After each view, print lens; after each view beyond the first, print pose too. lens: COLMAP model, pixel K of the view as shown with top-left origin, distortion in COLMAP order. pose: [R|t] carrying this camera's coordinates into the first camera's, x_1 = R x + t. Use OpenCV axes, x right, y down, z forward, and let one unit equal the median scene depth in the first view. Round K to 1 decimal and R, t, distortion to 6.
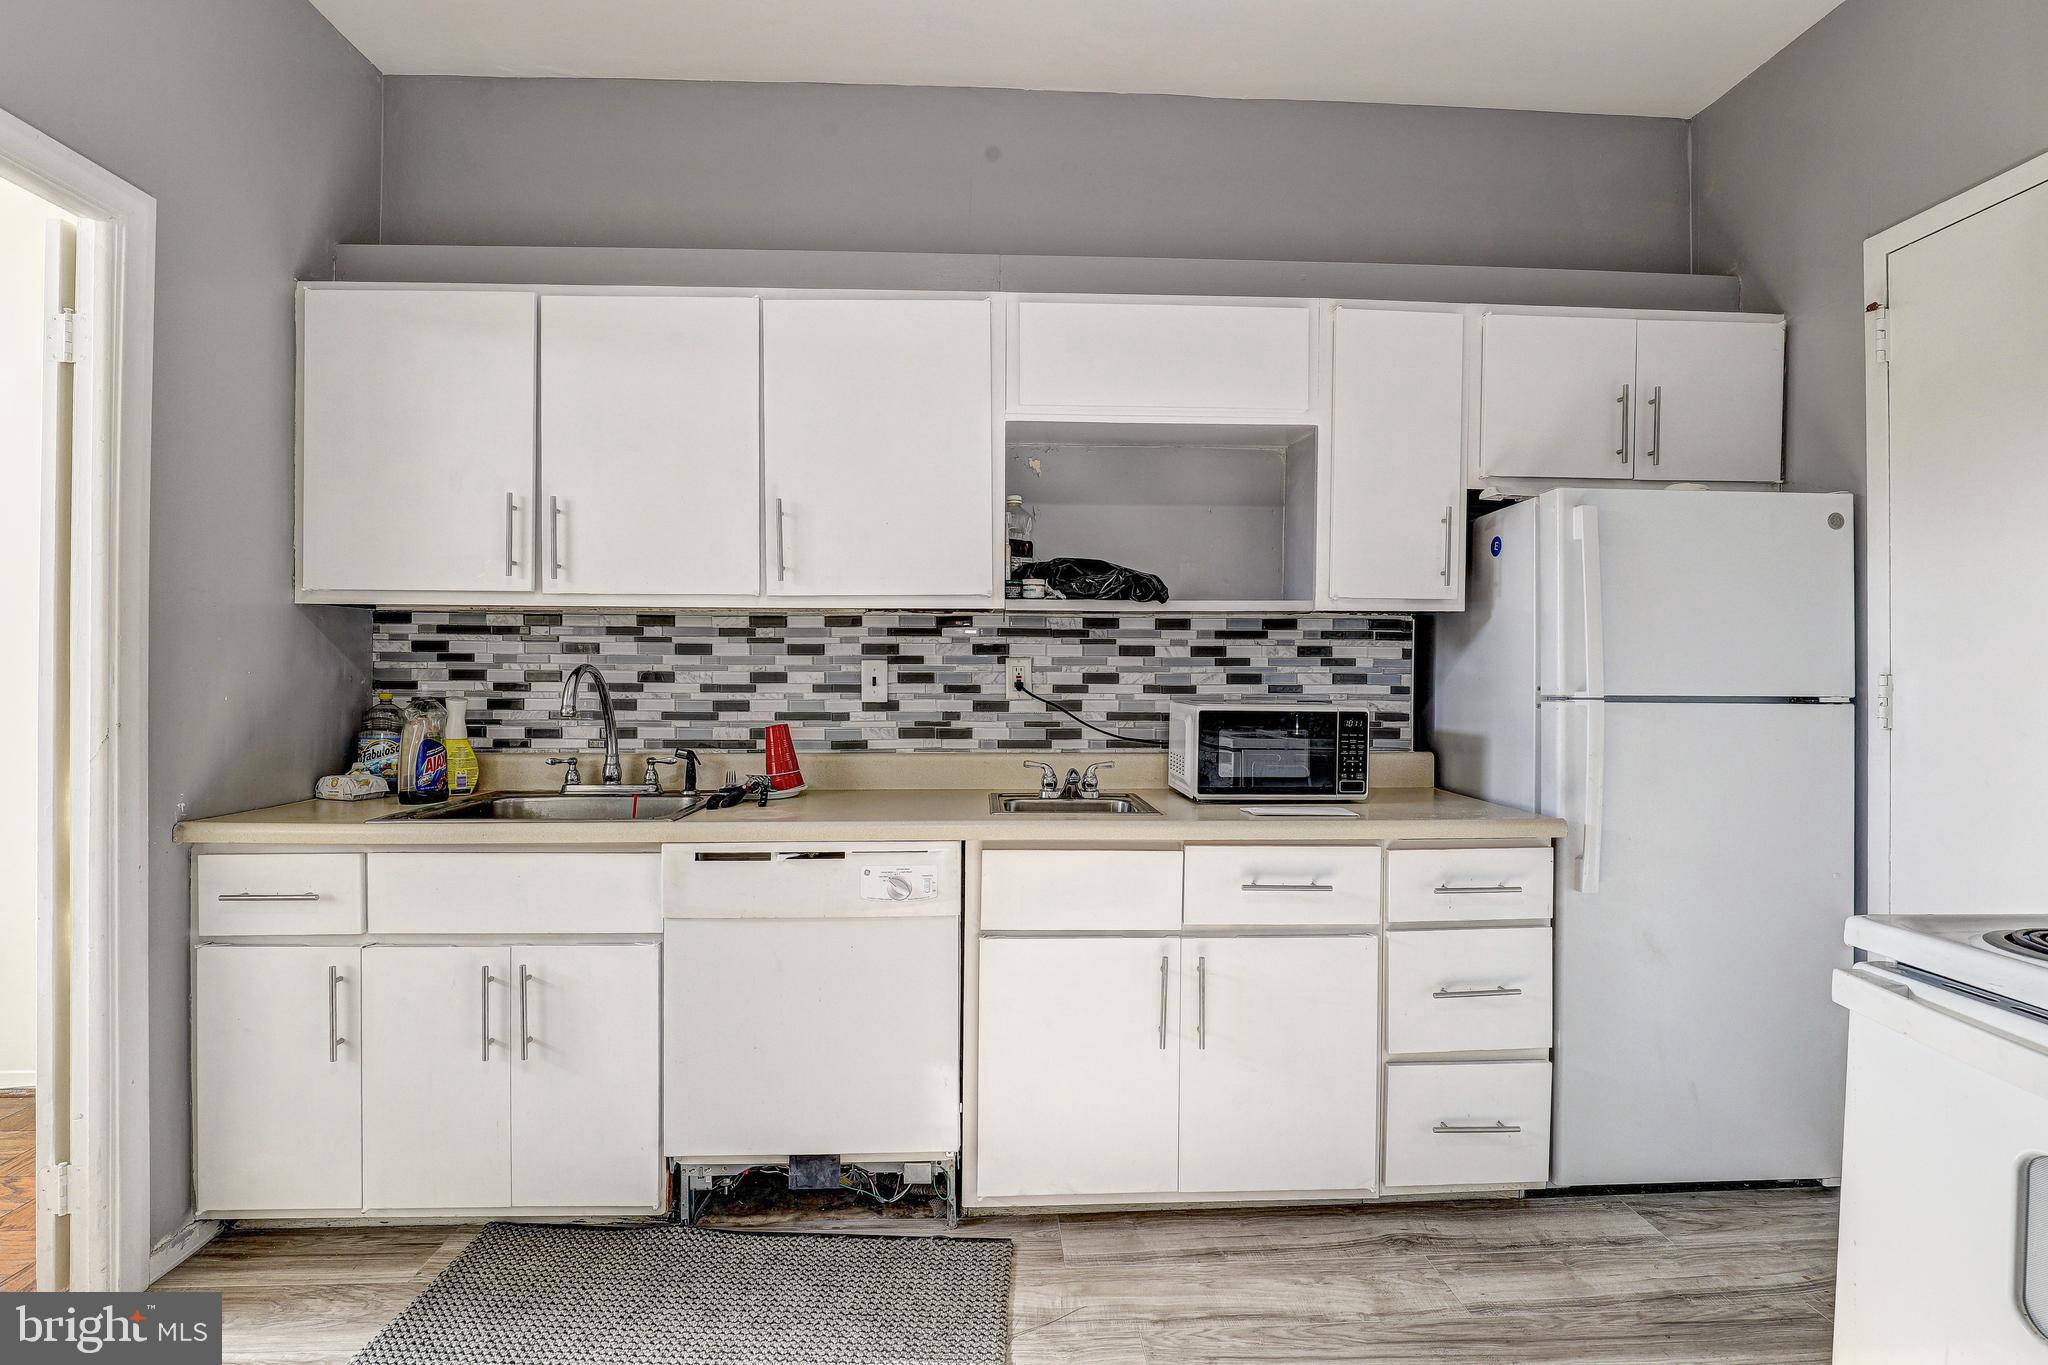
lens RADIAL K [[967.2, 0, 1034.9], [0, 967.2, 673.6], [0, 0, 1]] dist [-0.006527, -0.000490]
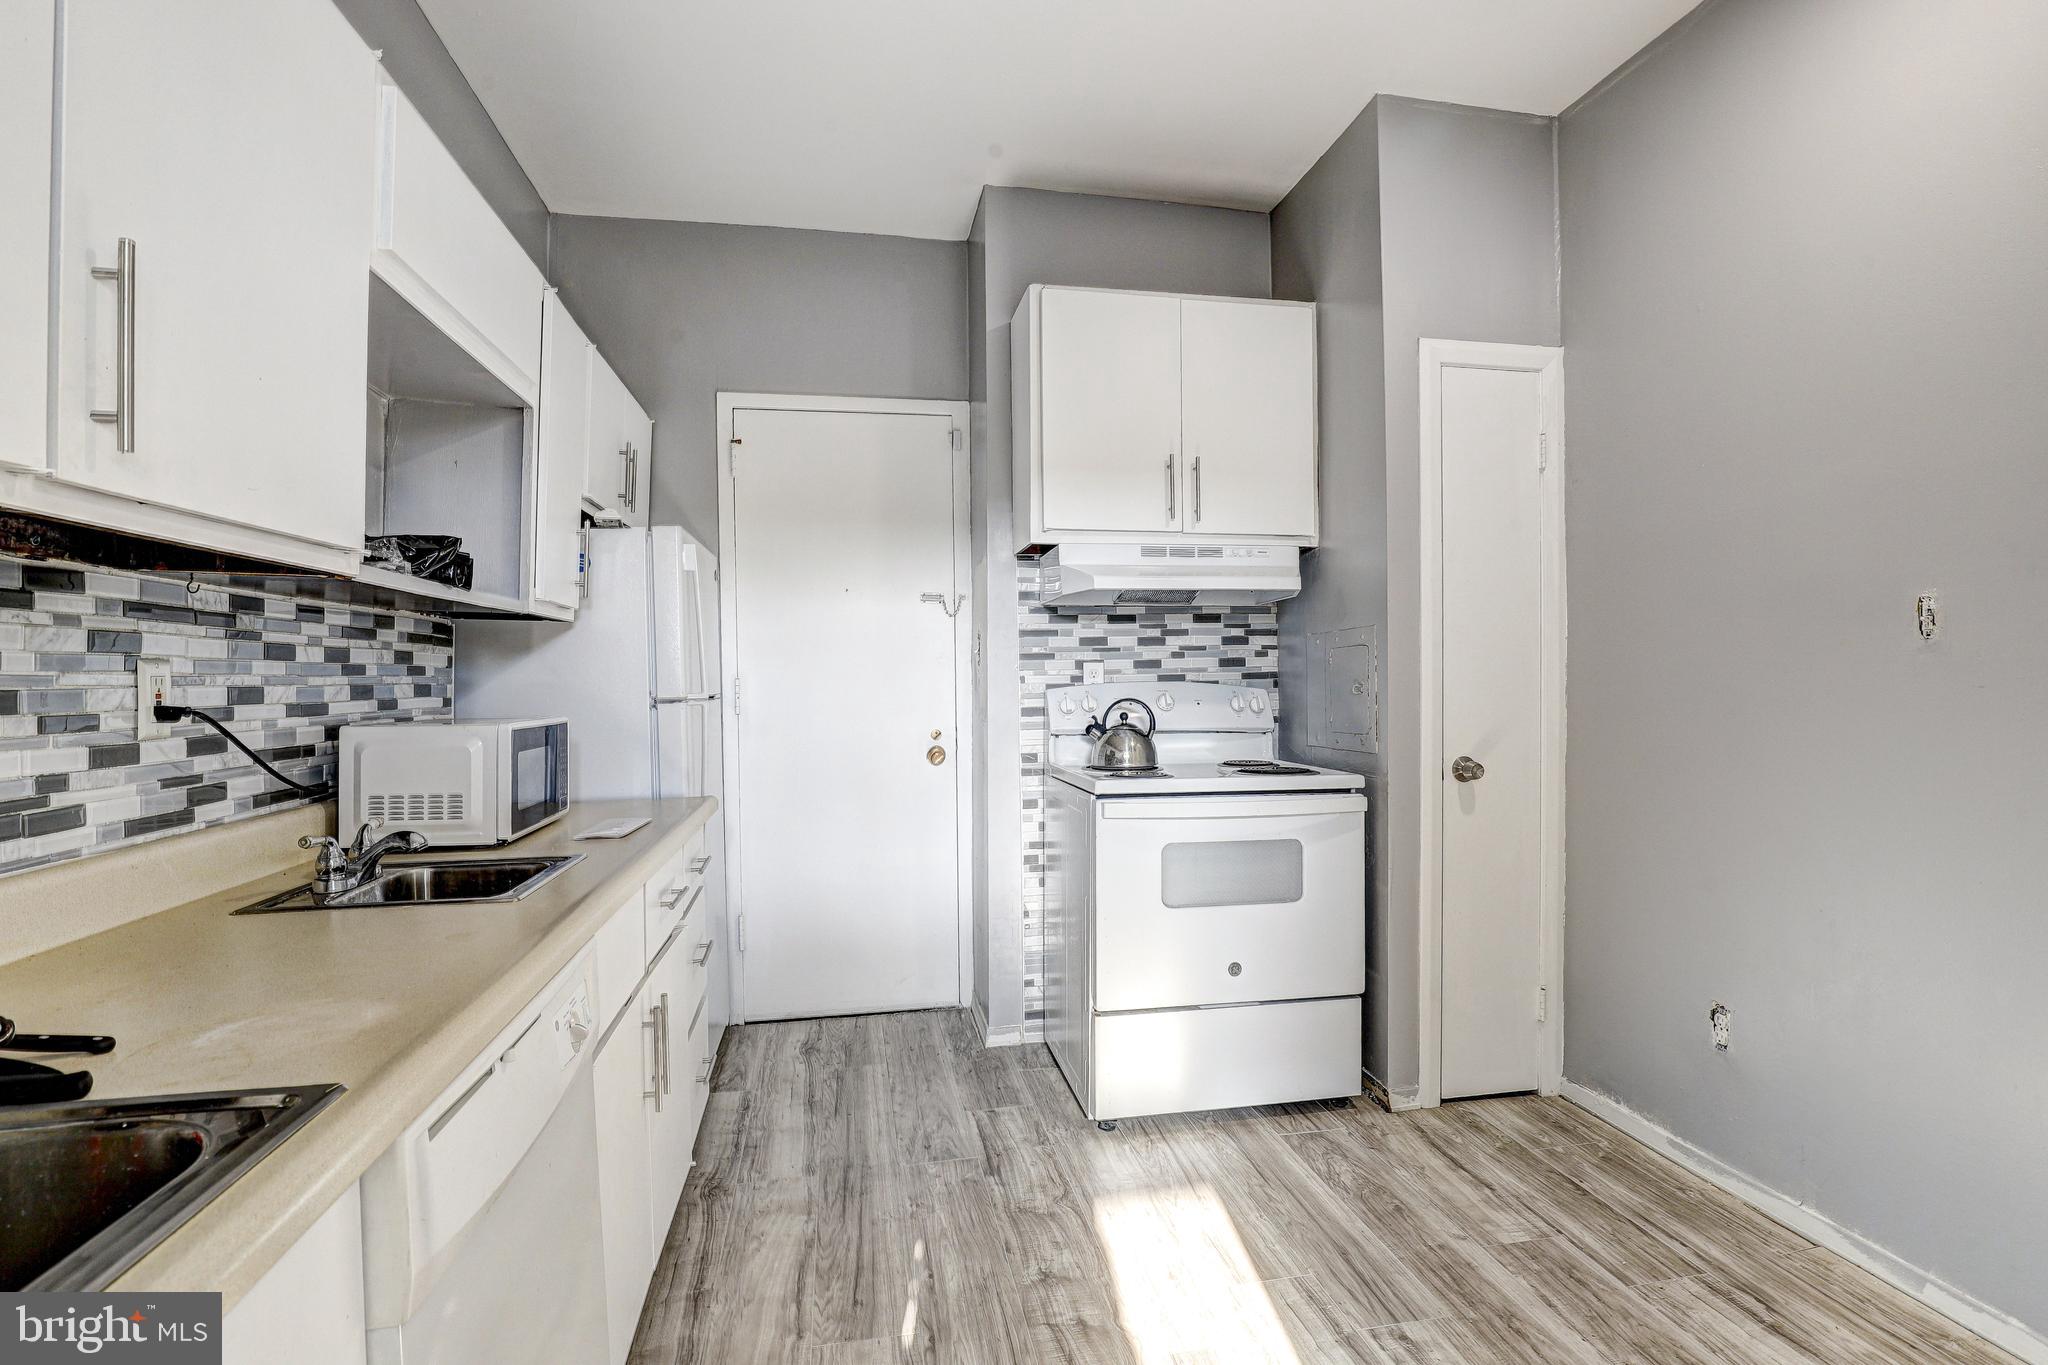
lens RADIAL K [[967.2, 0, 1030.6], [0, 967.2, 675.5], [0, 0, 1]] dist [-0.006527, -0.000490]
pose [[-0.113300, -0.001037, 0.993560, -0.594268], [0.014536, 0.999891, 0.002701, -0.002061], [-0.993455, 0.014749, -0.113272, 0.585269]]
